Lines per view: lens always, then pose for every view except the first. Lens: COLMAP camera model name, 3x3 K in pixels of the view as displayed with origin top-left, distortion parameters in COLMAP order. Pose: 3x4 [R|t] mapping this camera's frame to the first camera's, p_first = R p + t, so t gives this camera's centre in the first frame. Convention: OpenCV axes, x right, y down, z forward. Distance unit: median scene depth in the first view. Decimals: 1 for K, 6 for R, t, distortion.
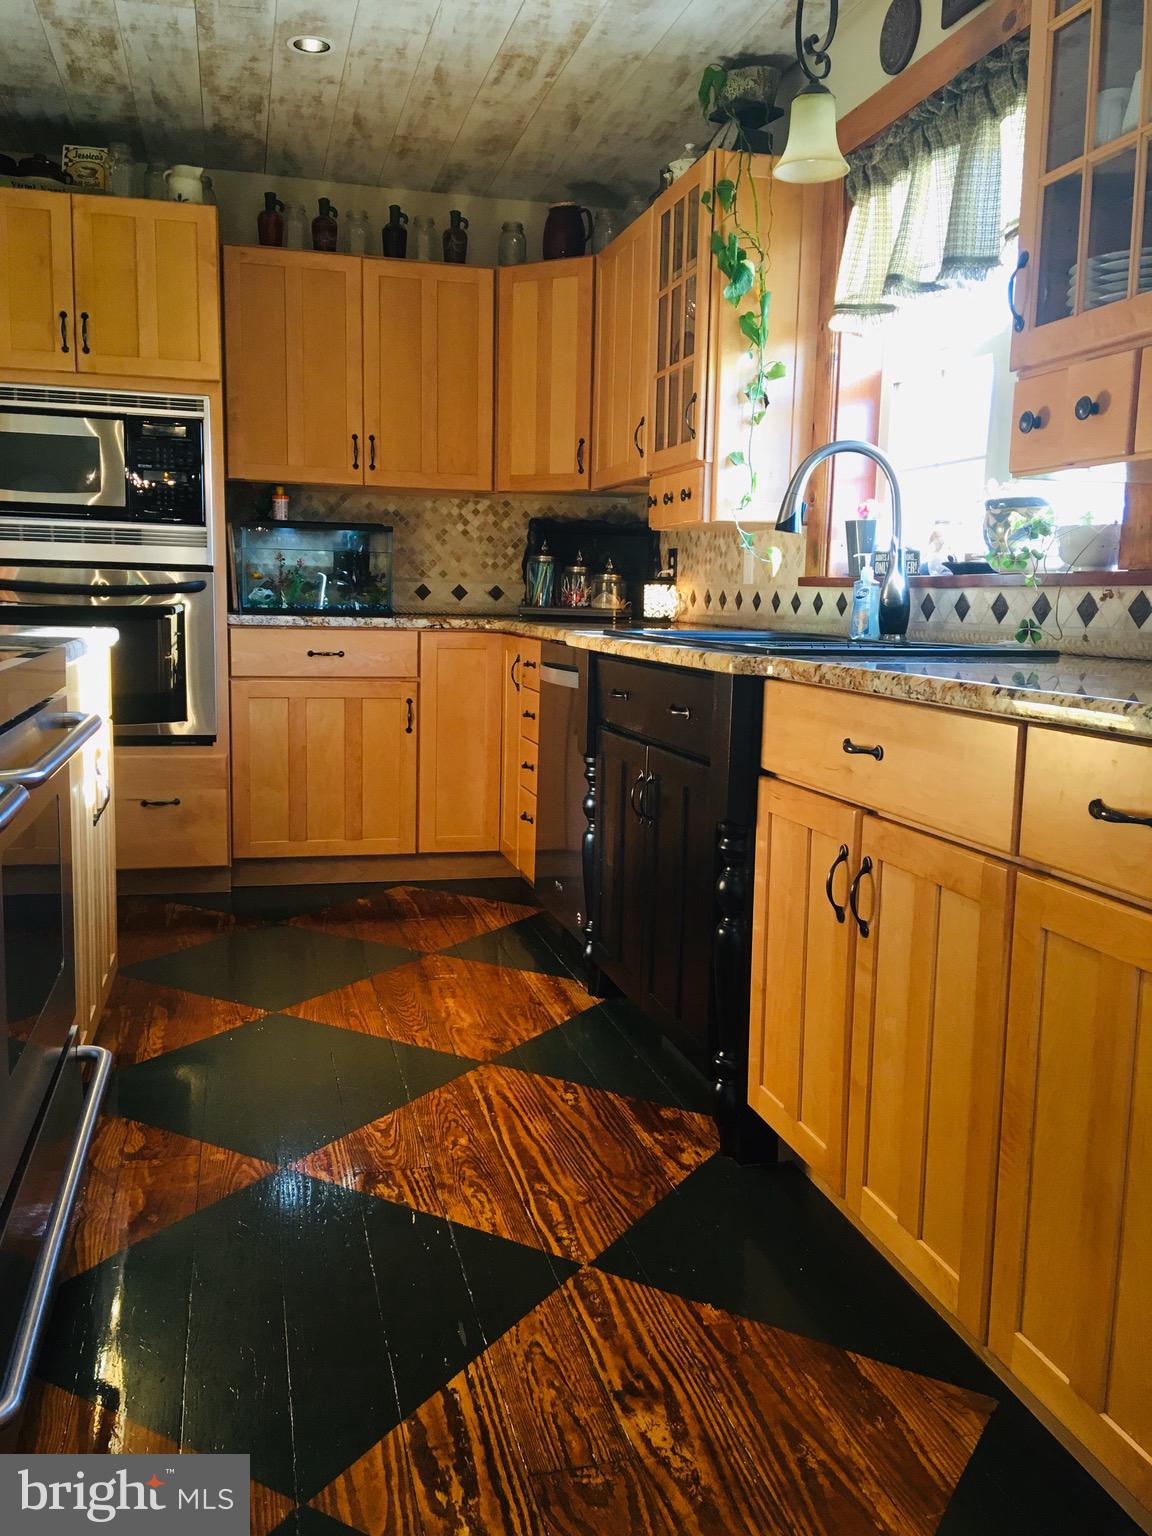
lens RADIAL K [[1297.9, 0, 577.9], [0, 1297.9, 768.7], [0, 0, 1]] dist [0.103787, -0.156135]
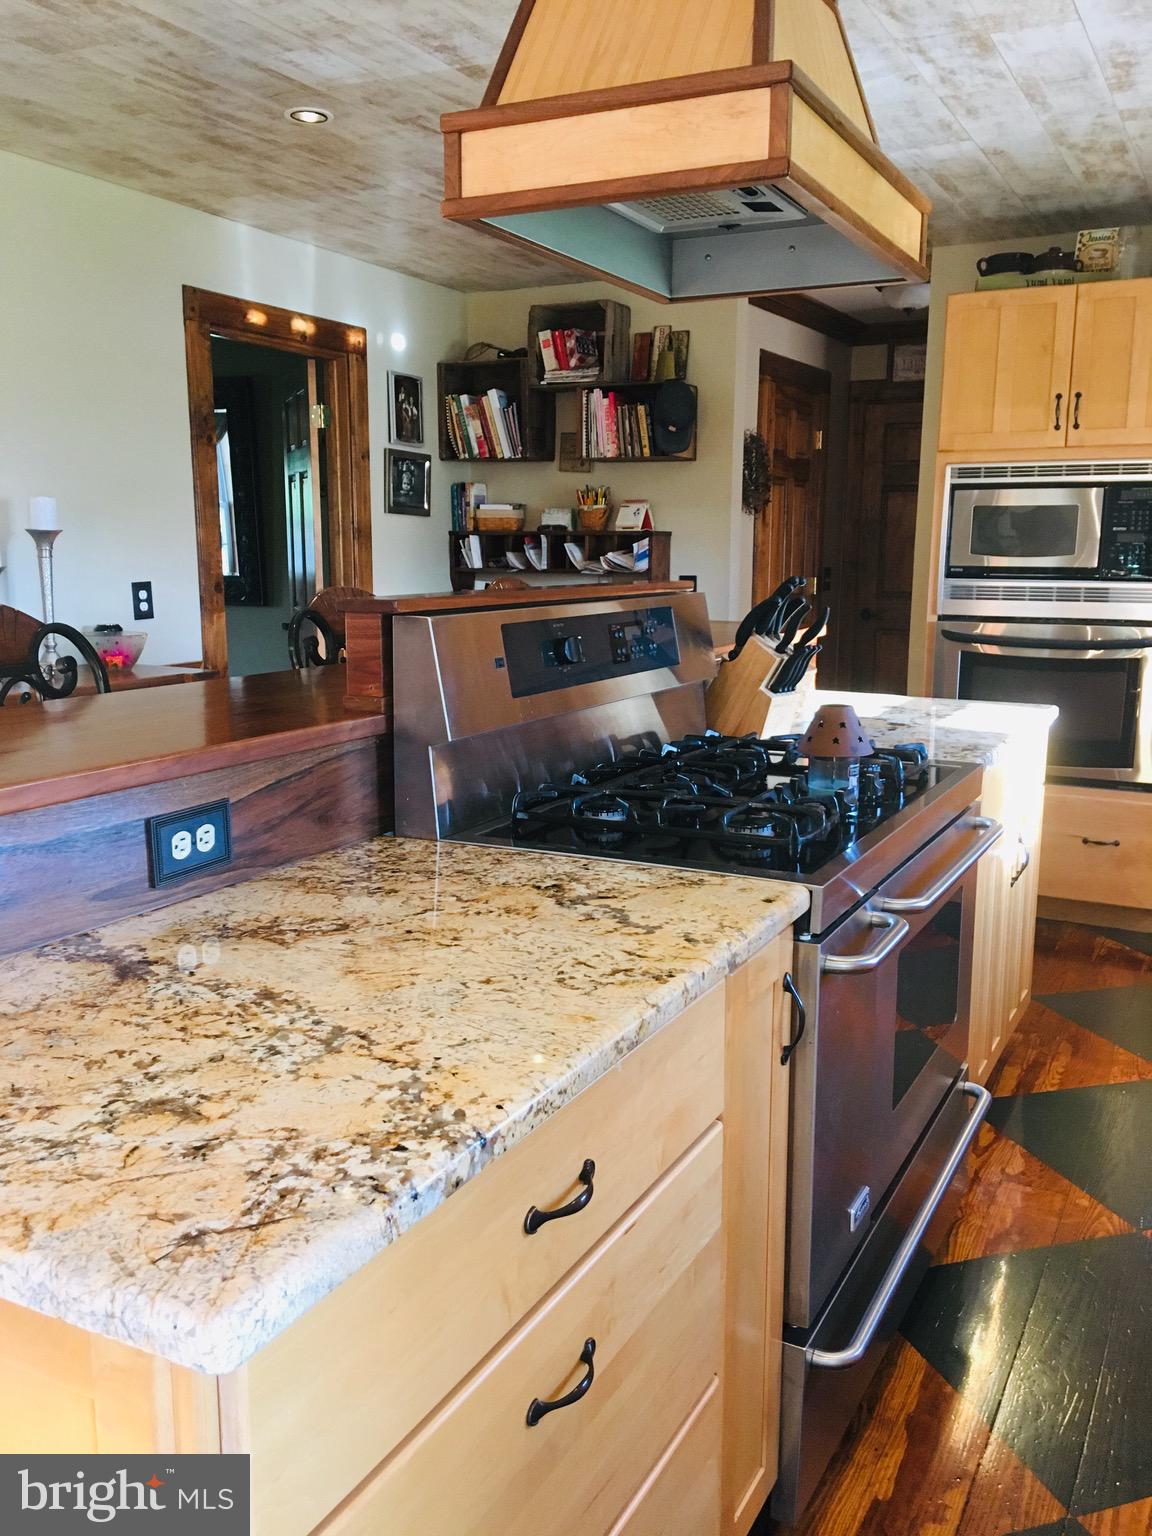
lens RADIAL K [[1297.9, 0, 573.7], [0, 1297.9, 766.6], [0, 0, 1]] dist [0.103787, -0.156135]
pose [[0.739989, 0.097675, -0.665489, 0.078764], [-0.080045, 0.995157, 0.057055, -0.070228], [0.667839, 0.011049, 0.744223, -0.095116]]
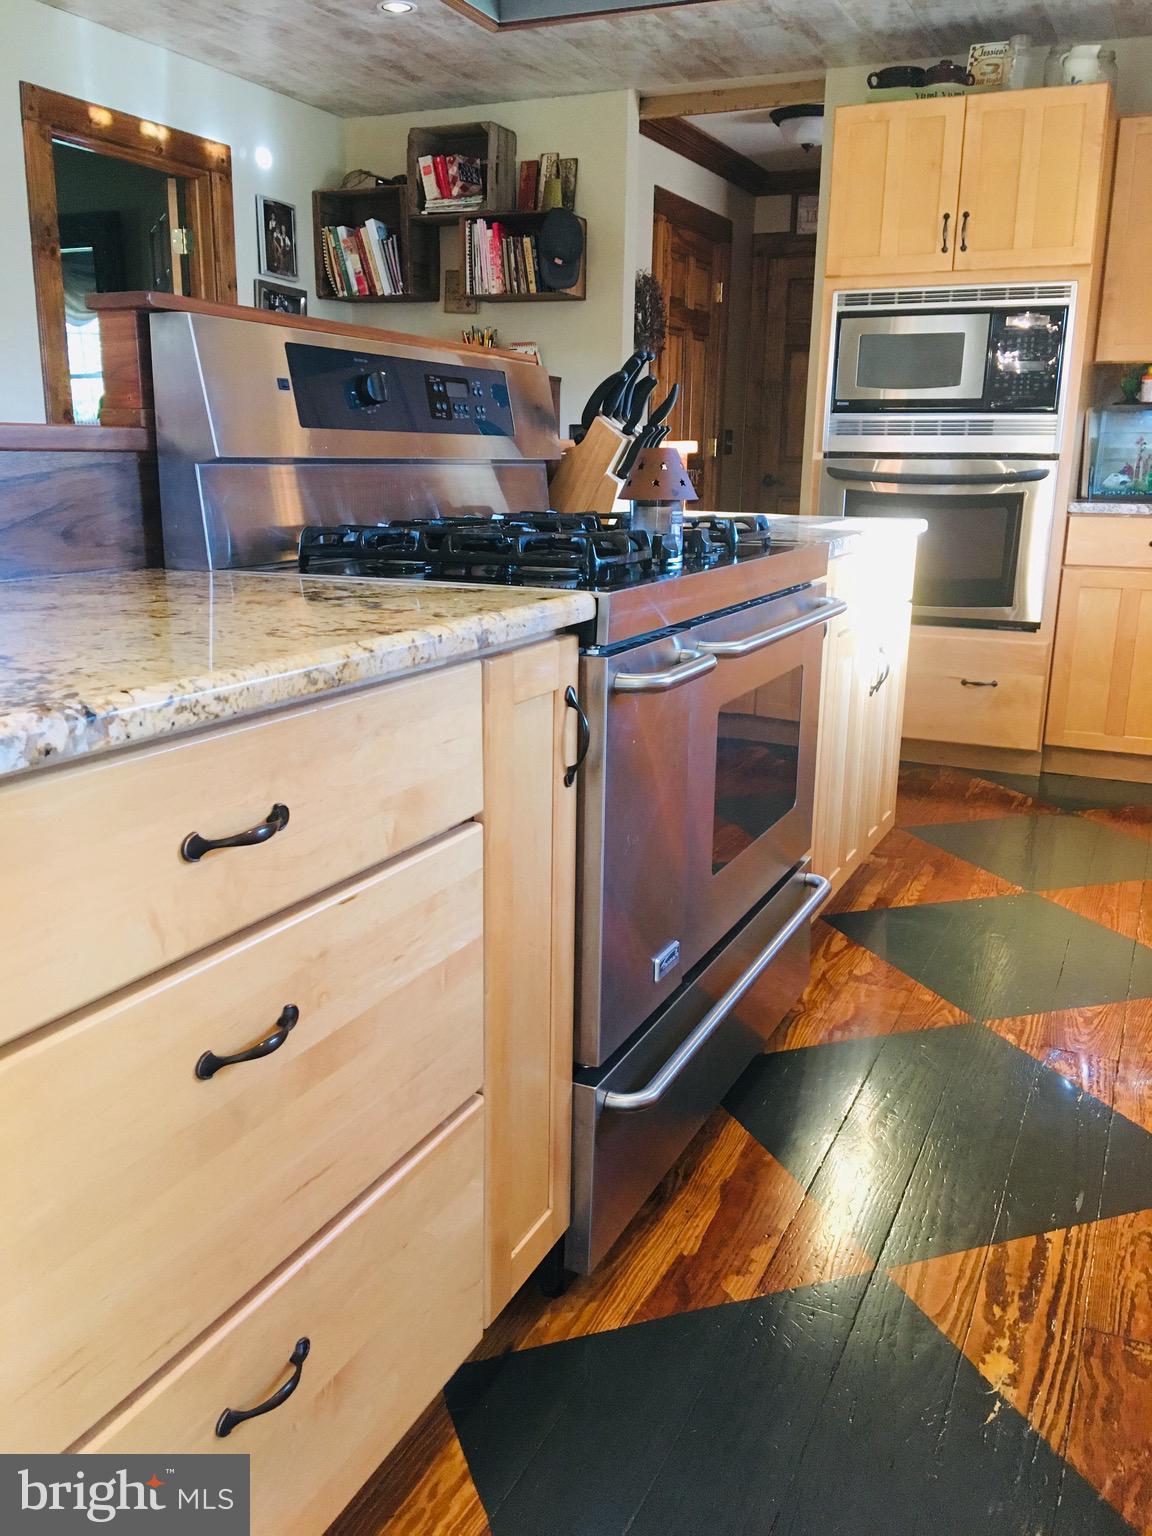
lens RADIAL K [[1297.9, 0, 578.3], [0, 1297.9, 767.1], [0, 0, 1]] dist [0.103787, -0.156135]
pose [[0.776815, 0.139089, -0.614176, 0.101006], [-0.083196, 0.989422, 0.118842, -0.006414], [0.624209, -0.041221, 0.780169, -0.036888]]
